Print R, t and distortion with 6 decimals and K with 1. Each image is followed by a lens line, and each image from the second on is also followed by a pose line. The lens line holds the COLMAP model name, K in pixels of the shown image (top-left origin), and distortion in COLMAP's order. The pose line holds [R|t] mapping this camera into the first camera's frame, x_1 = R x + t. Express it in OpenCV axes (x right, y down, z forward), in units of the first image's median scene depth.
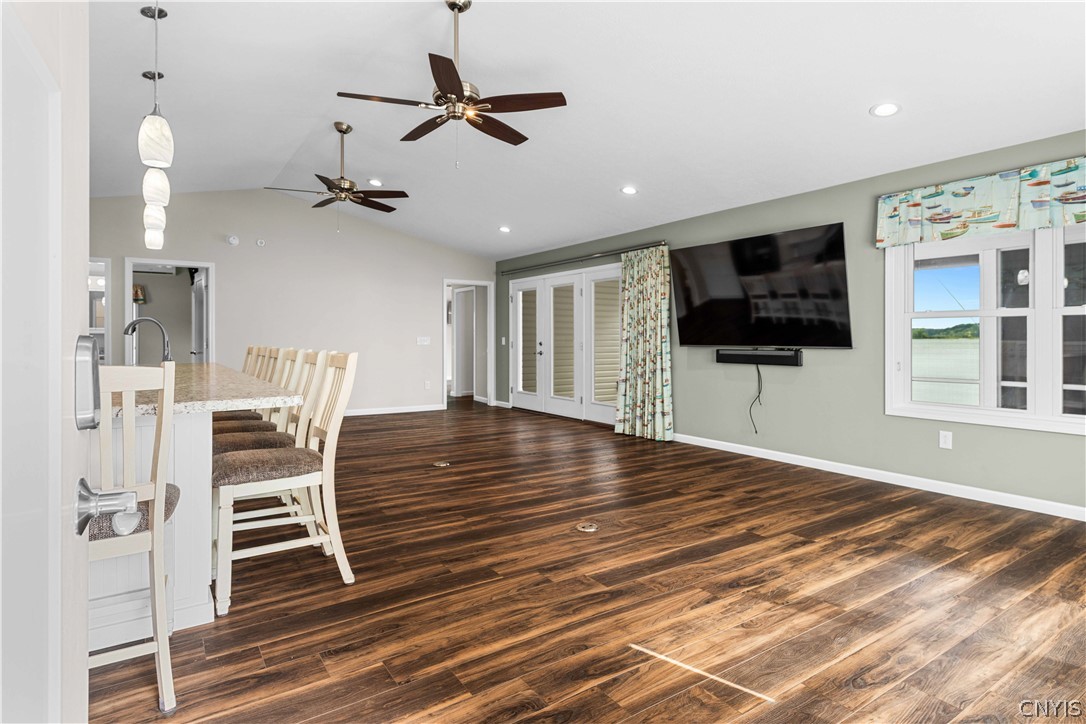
lens RADIAL K [[576.8, 0, 538.3], [0, 576.8, 342.4], [0, 0, 1]] dist [0.008484, -0.003070]
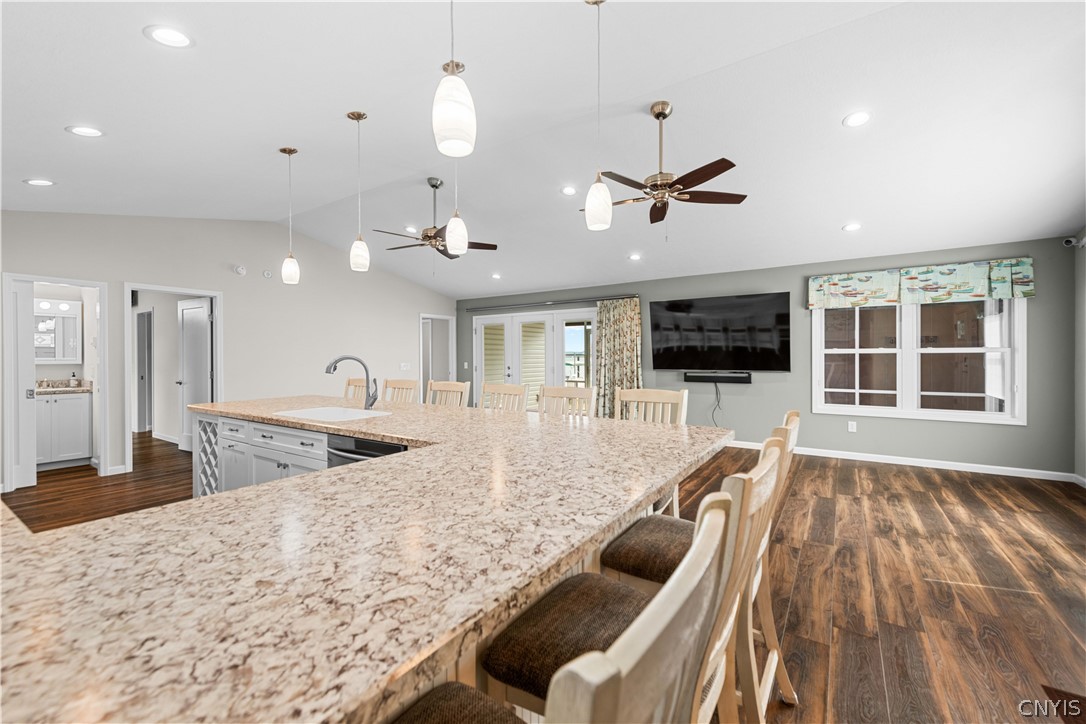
lens RADIAL K [[448.7, 0, 538.8], [0, 448.7, 358.2], [0, 0, 1]] dist [0.008641, -0.002535]
pose [[0.925540, -0.005880, 0.378605, -0.596781], [0.007671, 0.999965, -0.003221, -0.030444], [-0.378572, 0.005885, 0.925553, 0.137061]]
